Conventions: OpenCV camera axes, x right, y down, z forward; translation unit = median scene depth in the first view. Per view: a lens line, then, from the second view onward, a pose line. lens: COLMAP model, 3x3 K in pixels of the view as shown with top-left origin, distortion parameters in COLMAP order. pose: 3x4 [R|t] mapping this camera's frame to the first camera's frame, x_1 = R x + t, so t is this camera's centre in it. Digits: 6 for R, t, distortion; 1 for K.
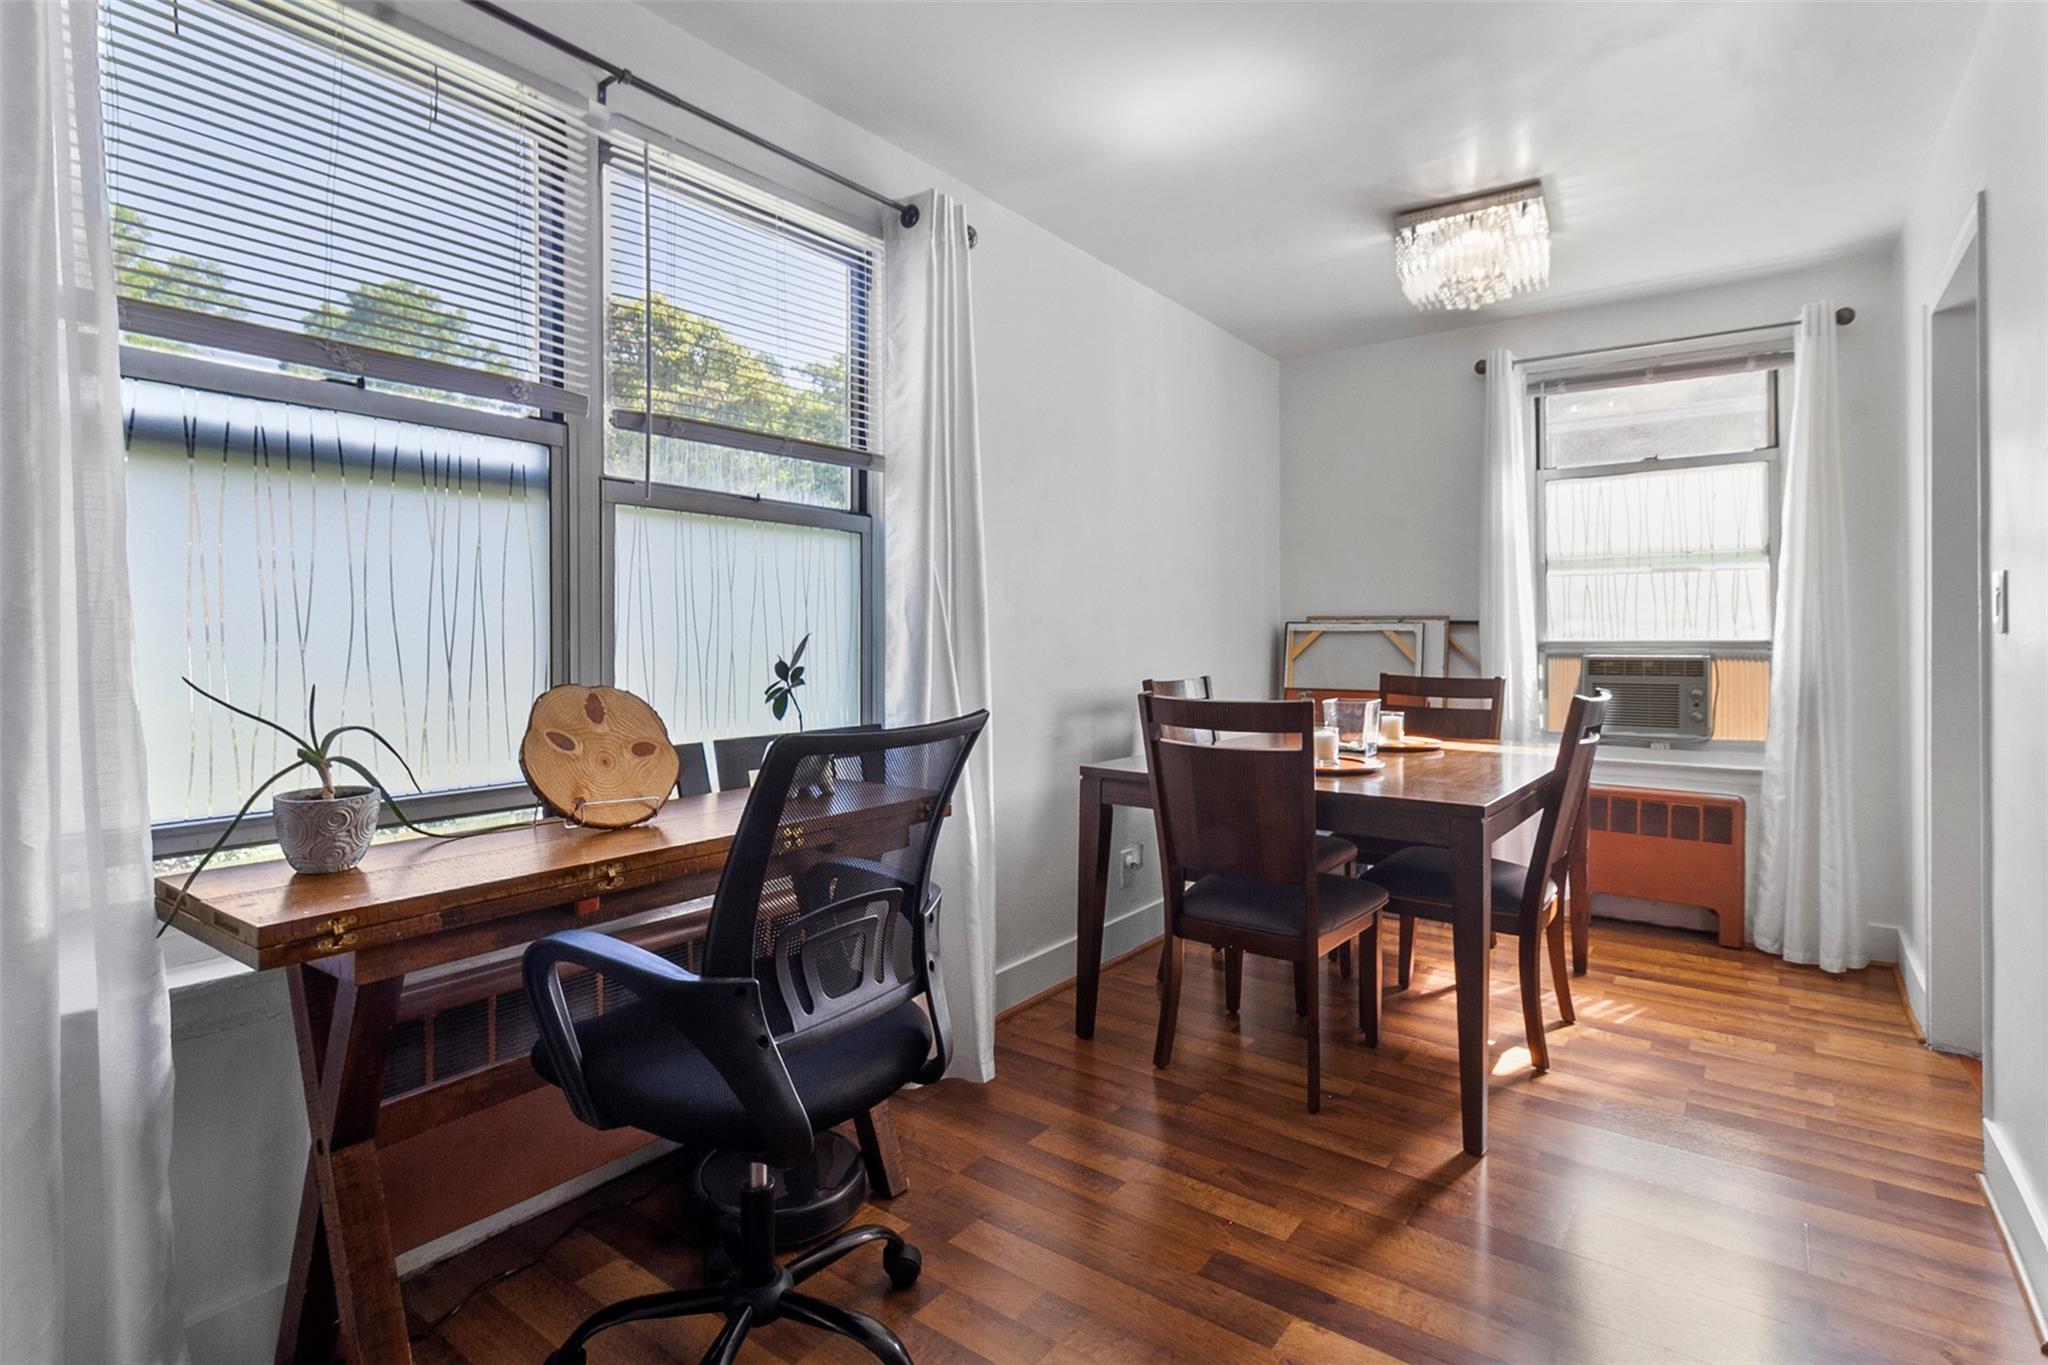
lens RADIAL K [[989.9, 0, 1043.8], [0, 989.9, 647.0], [0, 0, 1]] dist [0.003179, -0.001386]
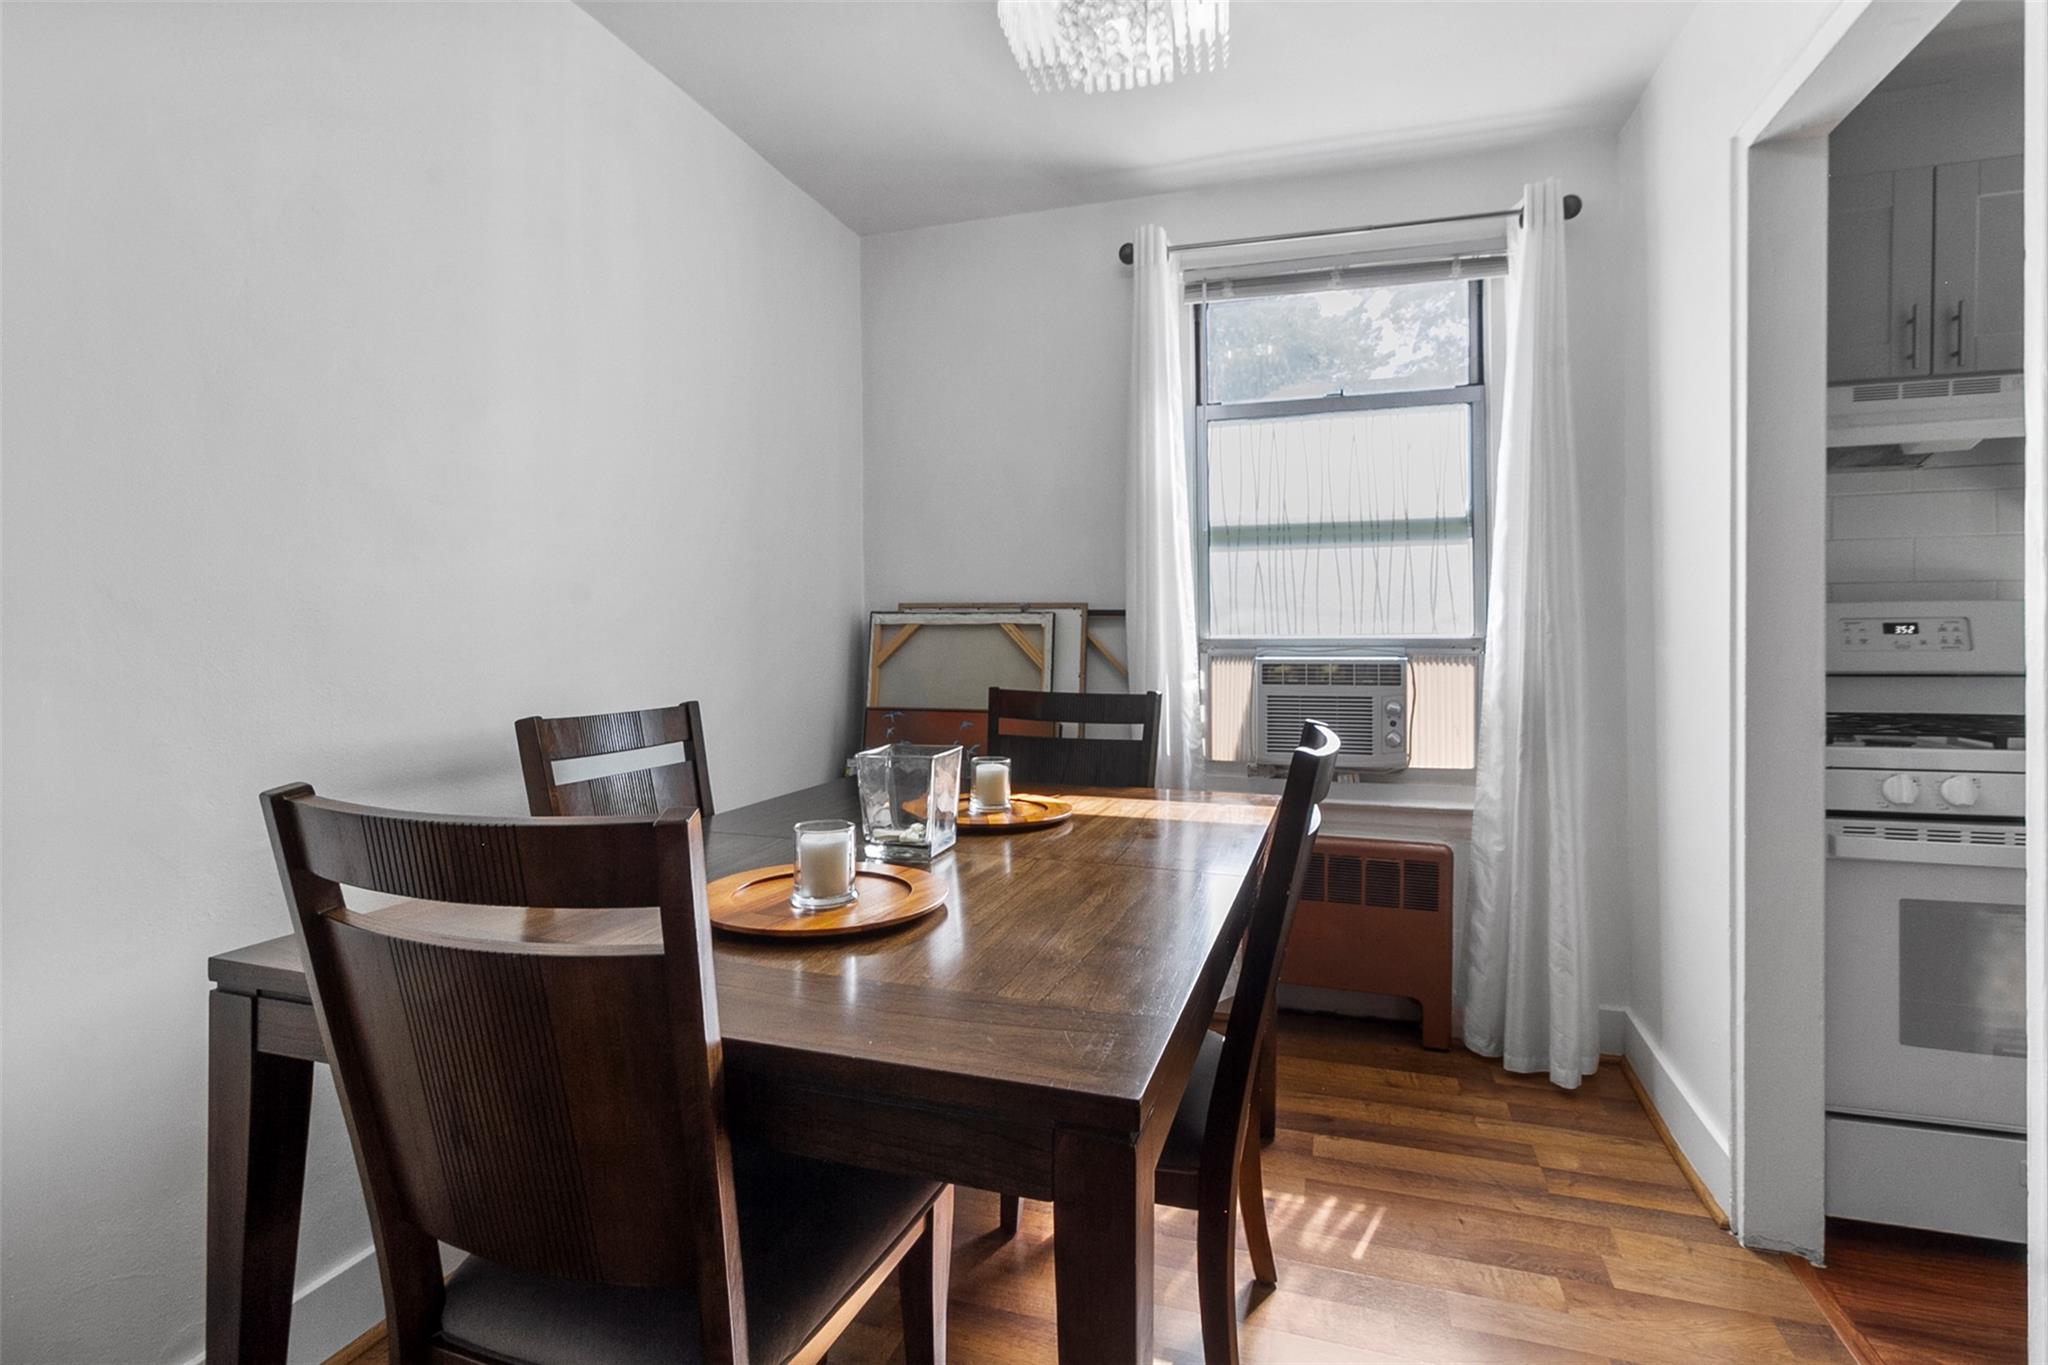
lens RADIAL K [[989.9, 0, 1035.9], [0, 989.9, 633.9], [0, 0, 1]] dist [0.003179, -0.001386]
pose [[0.948743, -0.000824, 0.316047, 0.168875], [0.003572, 0.999961, -0.008117, -0.004537], [-0.316028, 0.008830, 0.948709, 0.380961]]
